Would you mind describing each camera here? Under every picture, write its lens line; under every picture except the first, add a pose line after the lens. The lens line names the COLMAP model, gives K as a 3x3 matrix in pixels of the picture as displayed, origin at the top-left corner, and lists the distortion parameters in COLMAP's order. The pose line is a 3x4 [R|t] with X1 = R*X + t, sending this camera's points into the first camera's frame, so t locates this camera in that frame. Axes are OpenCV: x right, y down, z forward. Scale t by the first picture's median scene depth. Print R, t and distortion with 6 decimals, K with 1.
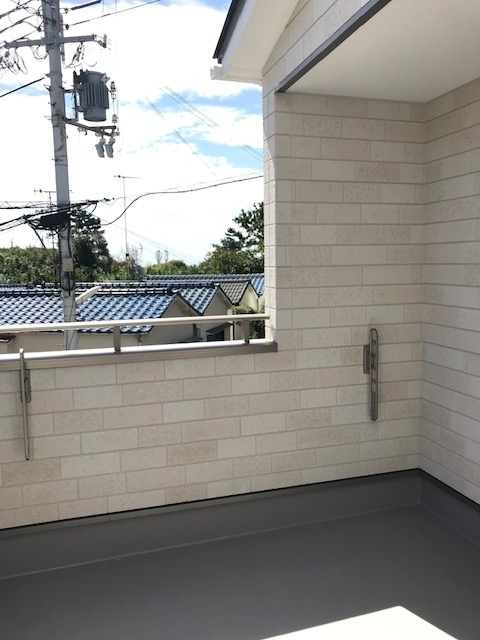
lens RADIAL K [[533.7, 0, 241.2], [0, 533.7, 321.3], [0, 0, 1]] dist [0.047388, -0.050685]
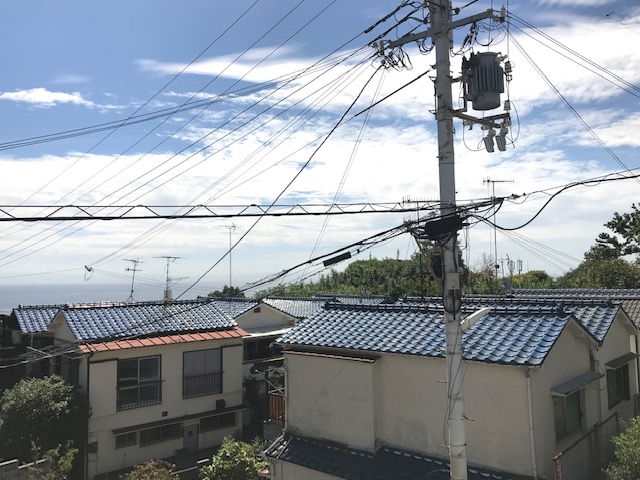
lens RADIAL K [[533.7, 0, 318.0], [0, 533.7, 226.8], [0, 0, 1]] dist [0.047388, -0.050685]
pose [[0.880830, -0.042550, -0.471516, -0.108367], [-0.049735, 0.982126, -0.181537, -0.026723], [0.470813, 0.183354, 0.862970, 0.177326]]
